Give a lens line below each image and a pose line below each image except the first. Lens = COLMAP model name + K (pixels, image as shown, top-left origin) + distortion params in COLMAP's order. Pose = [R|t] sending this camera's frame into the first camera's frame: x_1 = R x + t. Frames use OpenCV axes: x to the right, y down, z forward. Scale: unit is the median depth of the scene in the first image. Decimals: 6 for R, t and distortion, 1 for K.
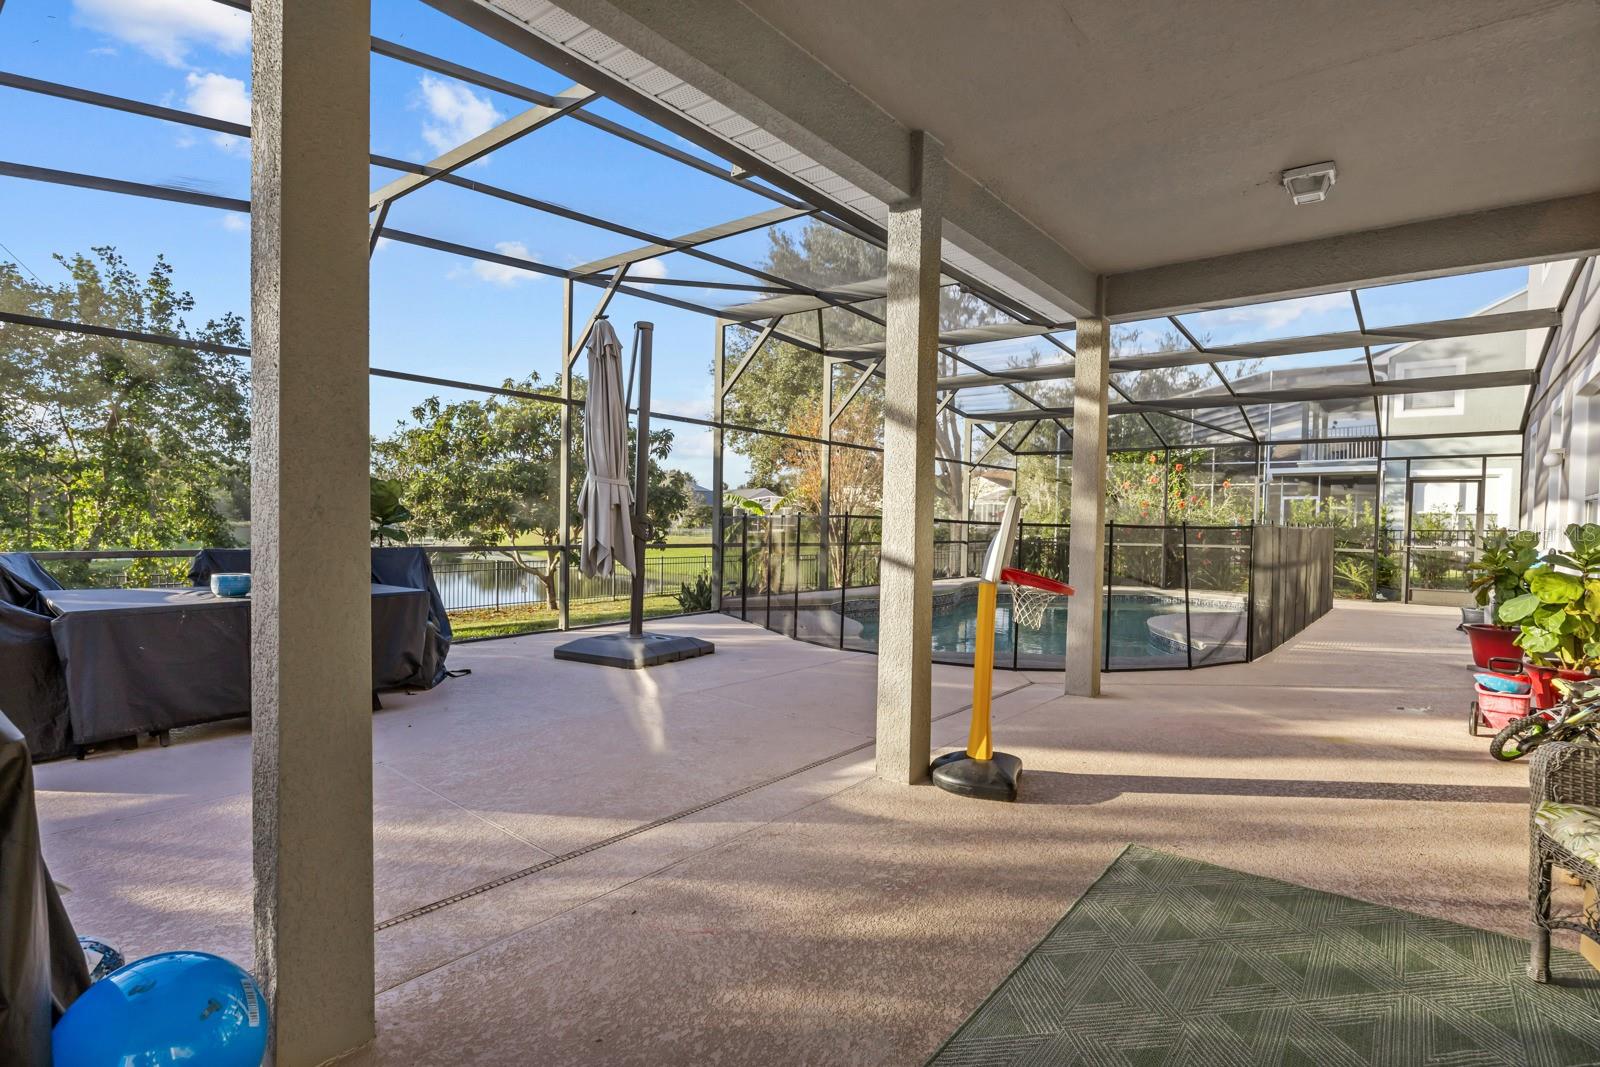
lens RADIAL K [[811.6, 0, 800.0], [0, 811.6, 533.5], [0, 0, 1]] dist [-0.000490, -0.000063]
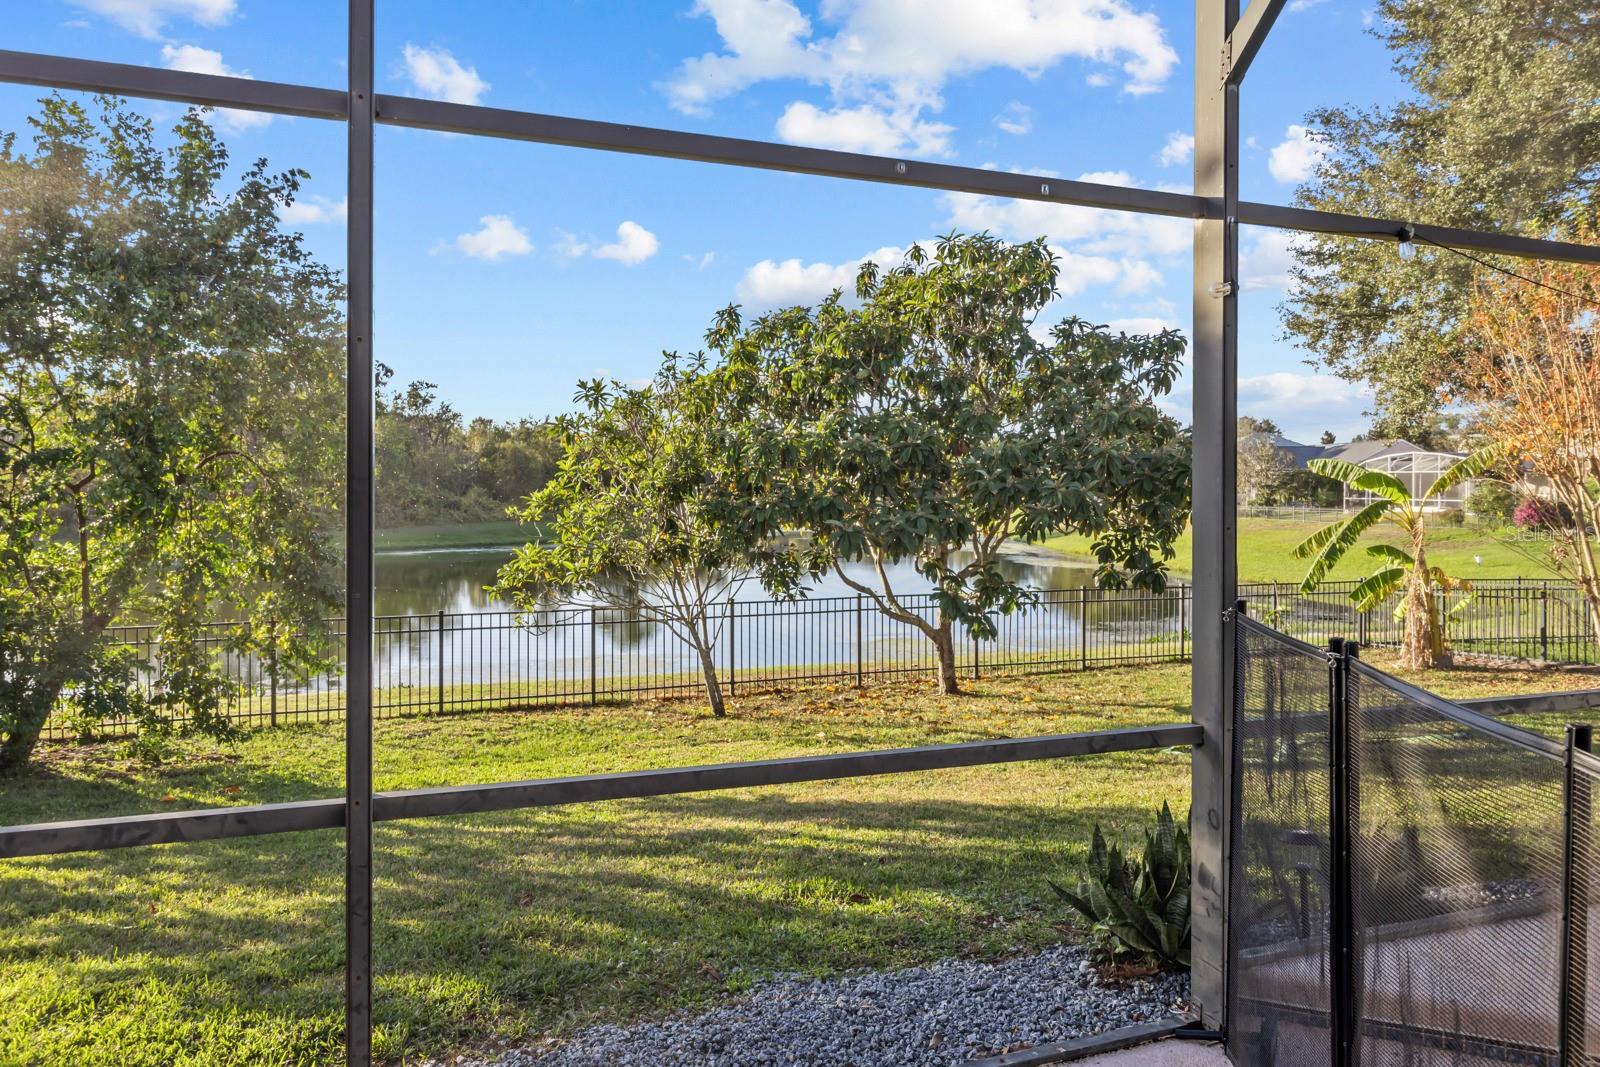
lens RADIAL K [[1042.6, 0, 802.6], [0, 1042.6, 486.0], [0, 0, 1]] dist [-0.003165, -0.001502]
pose [[0.845153, -0.012290, -0.534383, -0.023540], [0.002780, 0.999823, -0.018597, -0.027292], [0.534517, 0.014232, 0.845038, 0.375109]]
